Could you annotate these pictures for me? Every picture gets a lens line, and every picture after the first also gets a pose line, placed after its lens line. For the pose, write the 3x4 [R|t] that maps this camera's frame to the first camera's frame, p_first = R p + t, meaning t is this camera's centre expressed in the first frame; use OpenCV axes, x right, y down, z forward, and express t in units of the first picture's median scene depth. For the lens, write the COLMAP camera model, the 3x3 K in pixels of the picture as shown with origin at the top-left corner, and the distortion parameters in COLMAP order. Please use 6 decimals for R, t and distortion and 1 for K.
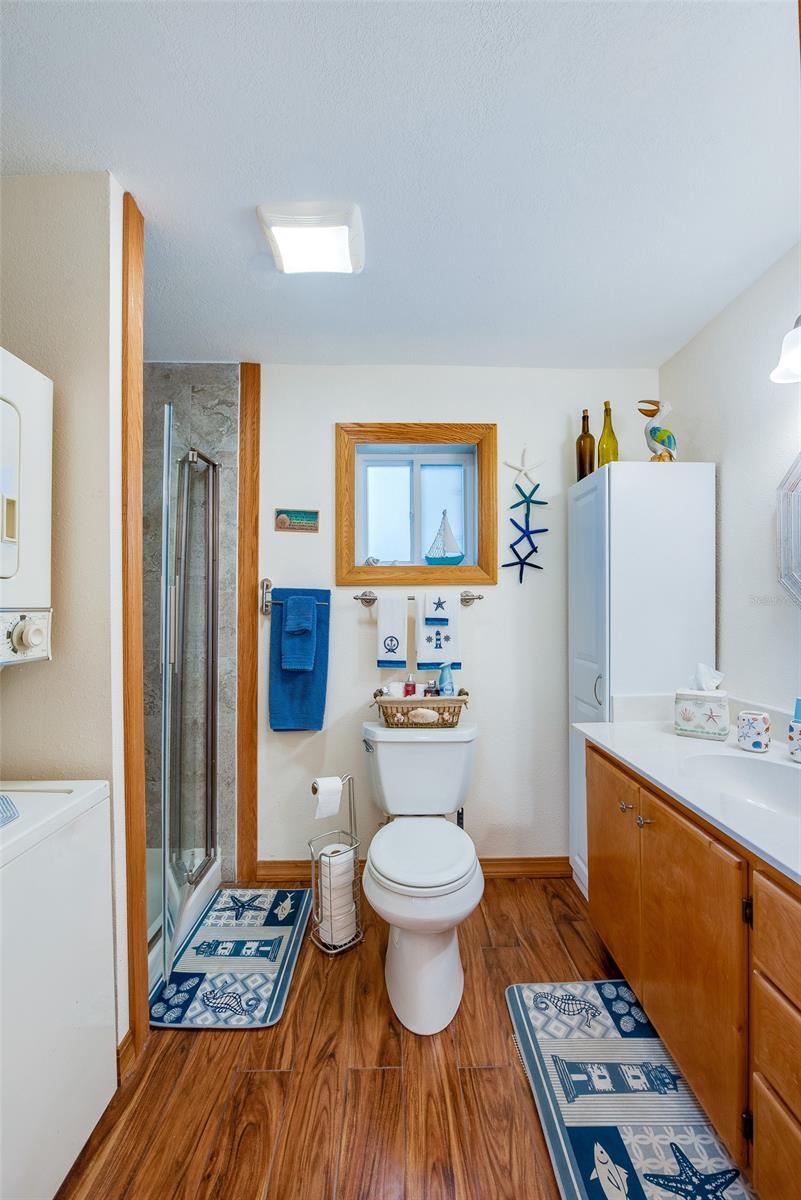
lens RADIAL K [[500.2, 0, 379.2], [0, 500.2, 601.0], [0, 0, 1]] dist [-0.009366, -0.002153]
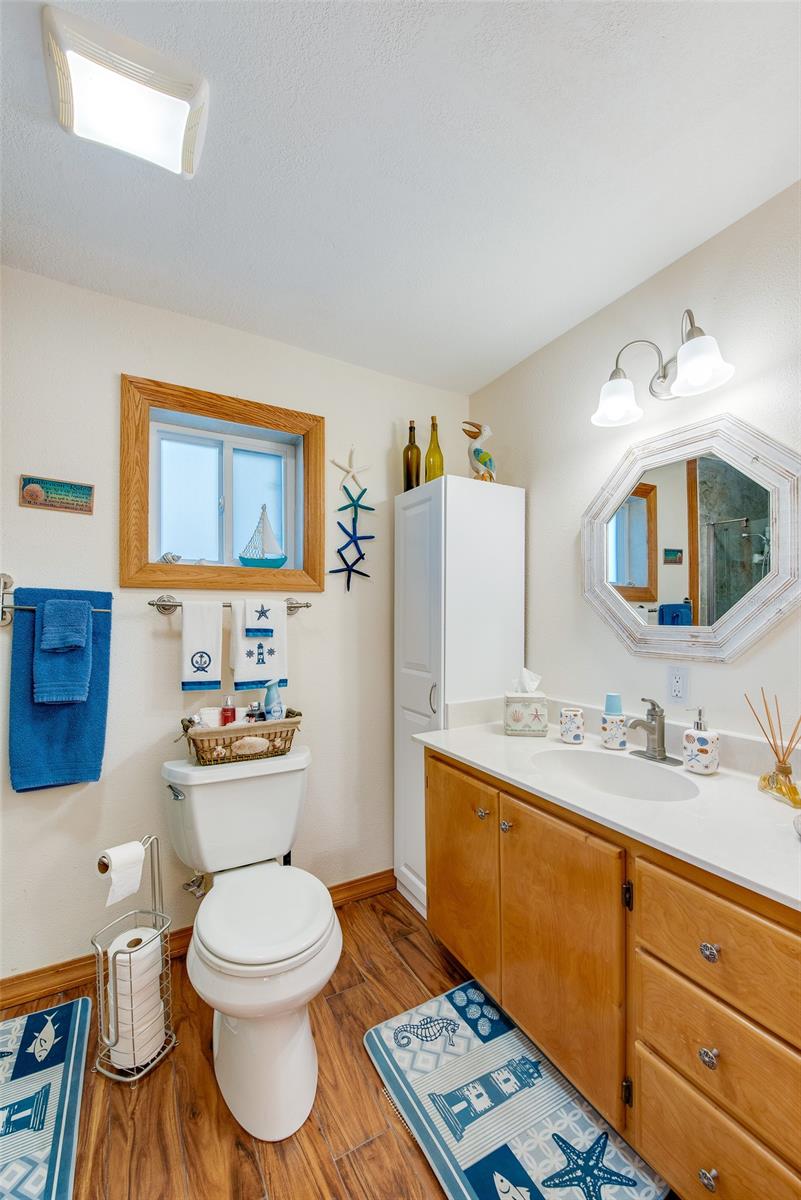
lens RADIAL K [[500.2, 0, 407.4], [0, 500.2, 612.1], [0, 0, 1]] dist [-0.009366, -0.002153]
pose [[0.860354, 0.008458, 0.509626, -0.121629], [-0.010341, 0.999946, 0.000863, 0.002774], [-0.509591, -0.006013, 0.860396, 0.156401]]
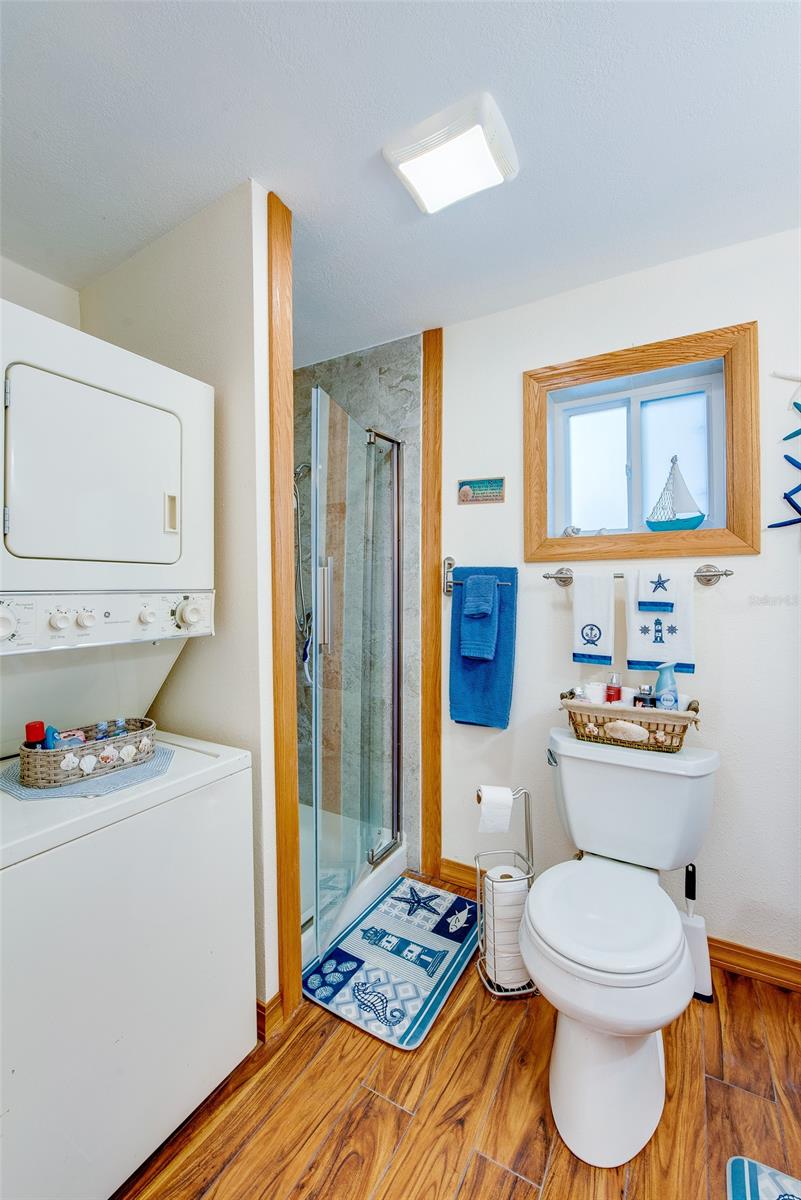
lens RADIAL K [[500.2, 0, 355.4], [0, 500.2, 583.9], [0, 0, 1]] dist [-0.009366, -0.002153]
pose [[0.848552, -0.006095, -0.529077, 0.151056], [0.009454, 0.999949, 0.003643, 0.000326], [0.529027, -0.008094, 0.848566, 0.154145]]
